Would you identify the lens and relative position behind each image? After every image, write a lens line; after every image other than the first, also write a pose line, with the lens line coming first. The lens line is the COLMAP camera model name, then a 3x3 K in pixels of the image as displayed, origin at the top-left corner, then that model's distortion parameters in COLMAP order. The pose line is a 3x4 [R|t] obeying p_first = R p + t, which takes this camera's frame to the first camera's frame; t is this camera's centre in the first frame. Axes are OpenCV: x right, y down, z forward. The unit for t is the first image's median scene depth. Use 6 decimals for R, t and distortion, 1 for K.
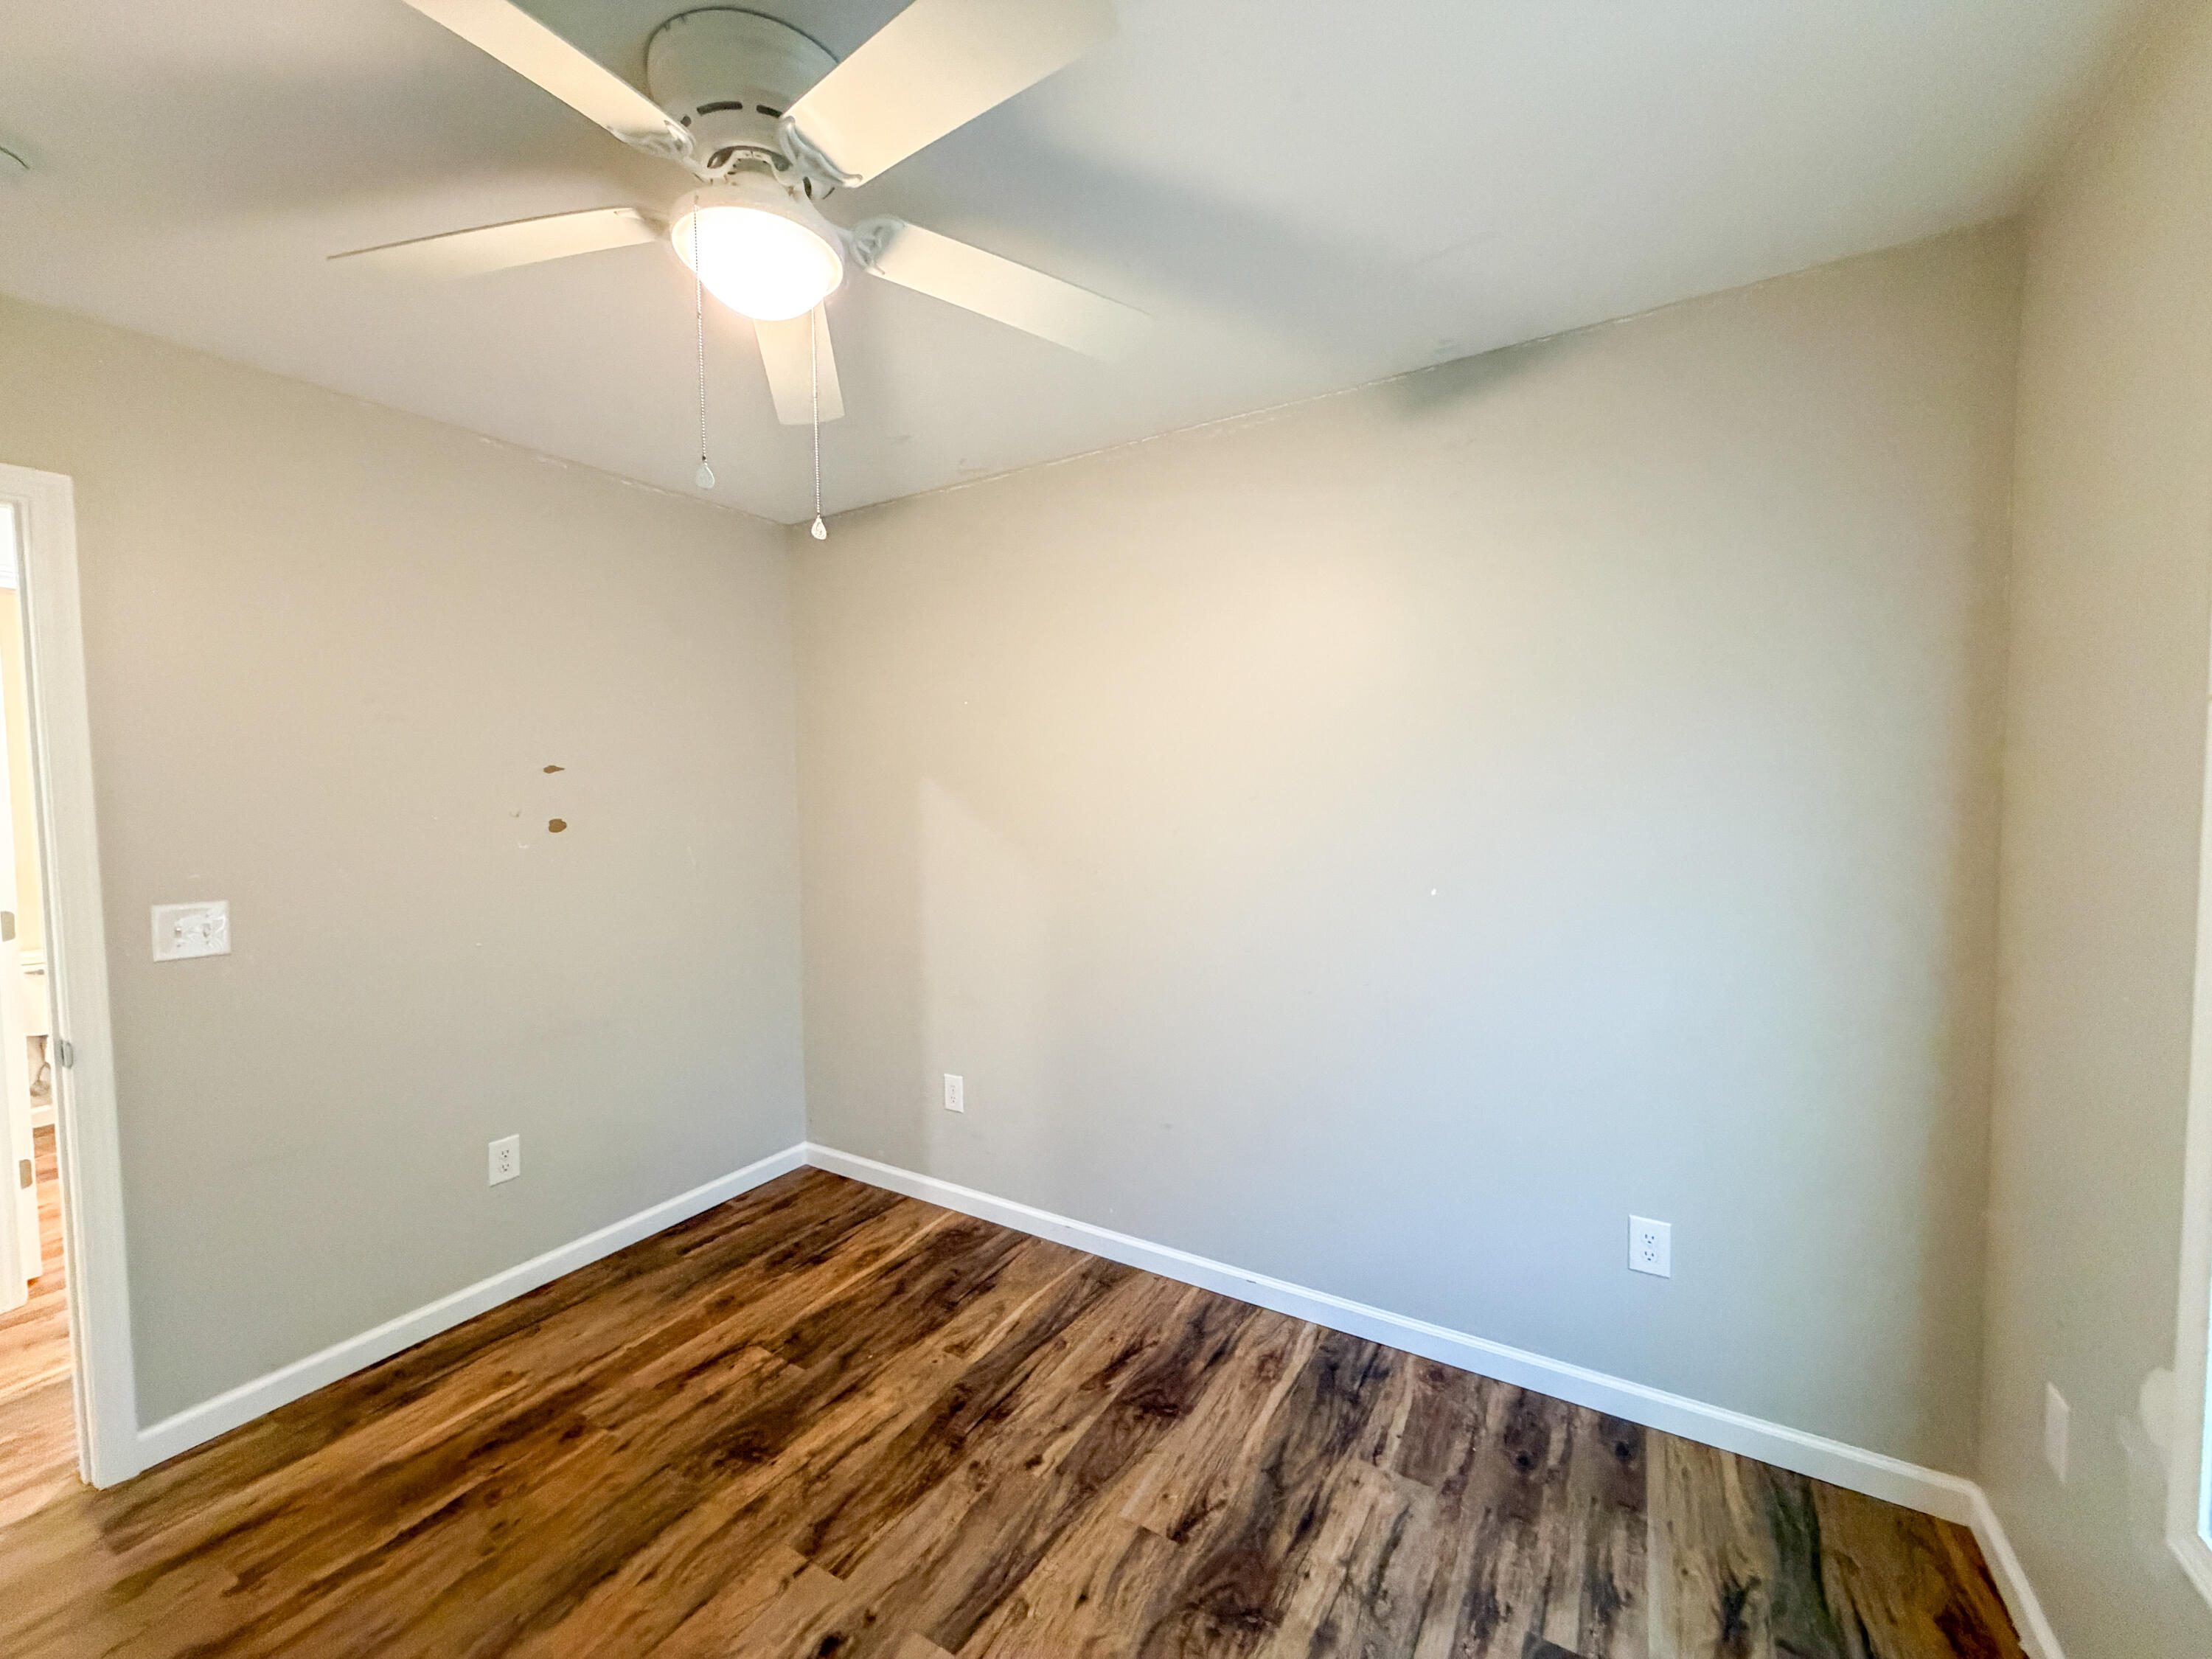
lens RADIAL K [[881.5, 0, 1100.9], [0, 881.5, 836.3], [0, 0, 1]] dist [0.000830, -0.000116]
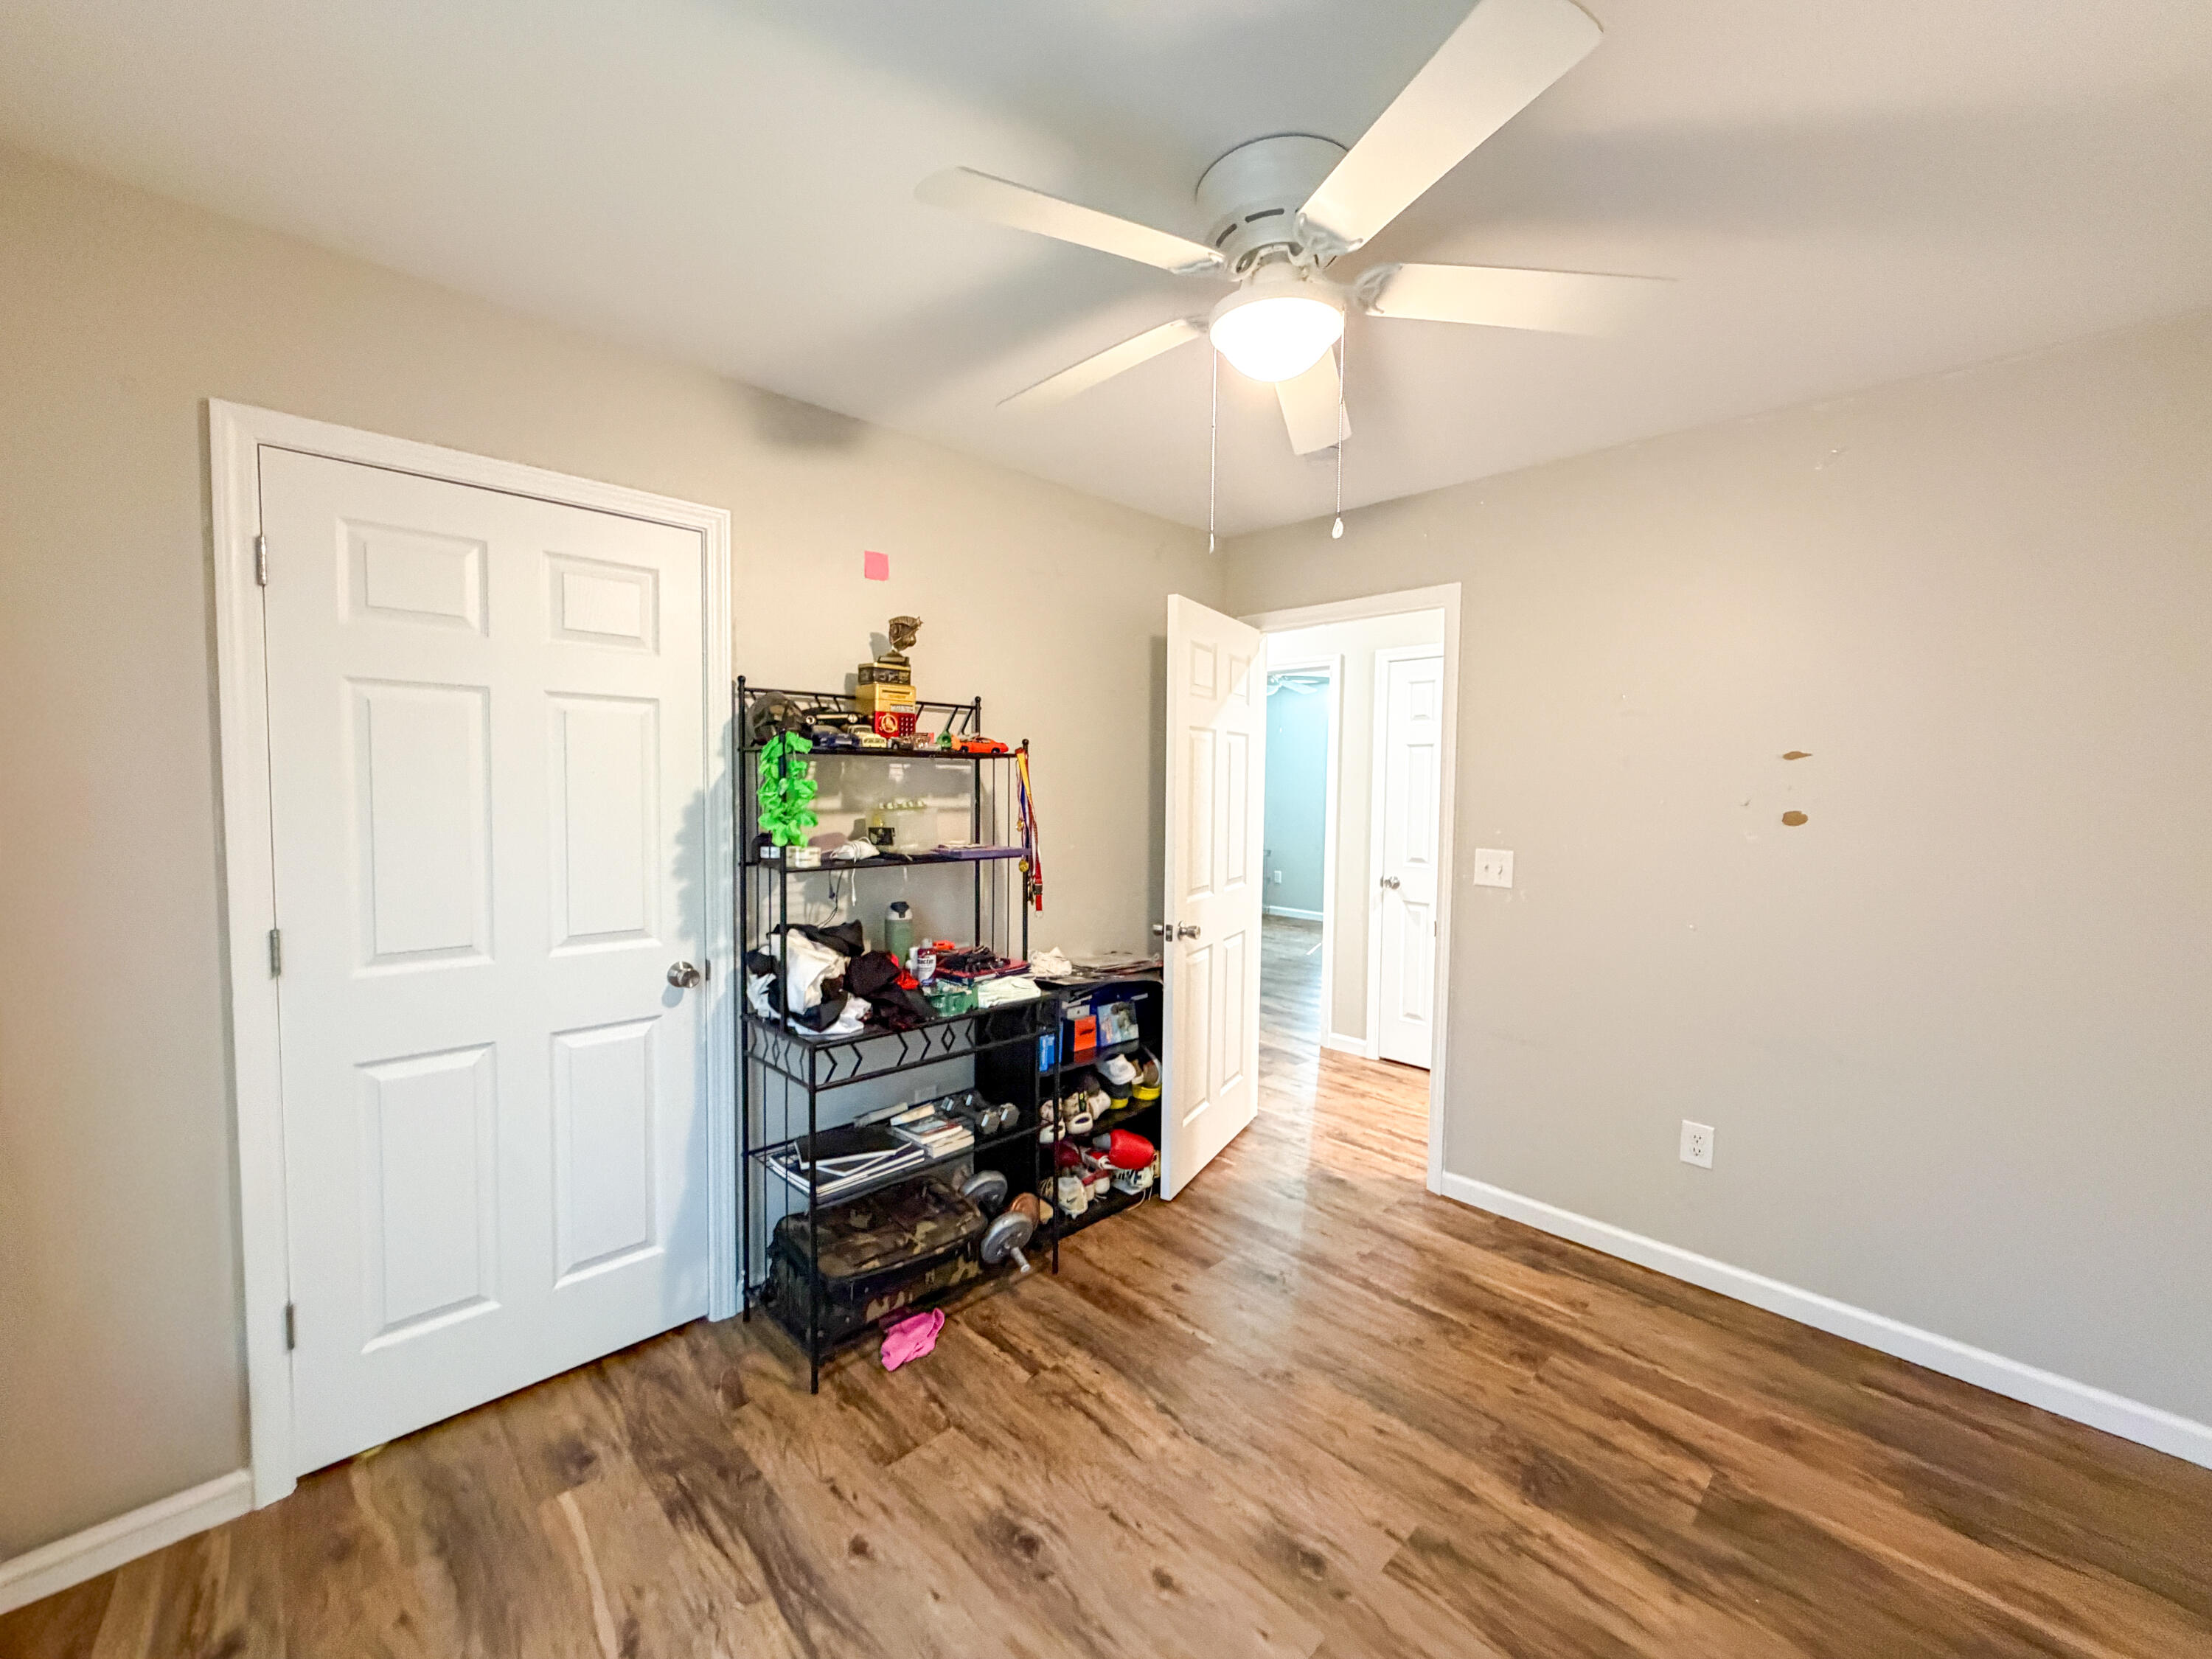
lens RADIAL K [[881.5, 0, 1101.0], [0, 881.5, 830.2], [0, 0, 1]] dist [0.000830, -0.000116]
pose [[-0.249364, 0.066949, -0.966093, 0.535972], [-0.065019, 0.994199, 0.085679, -0.038802], [0.966225, 0.084179, -0.243565, 0.671868]]
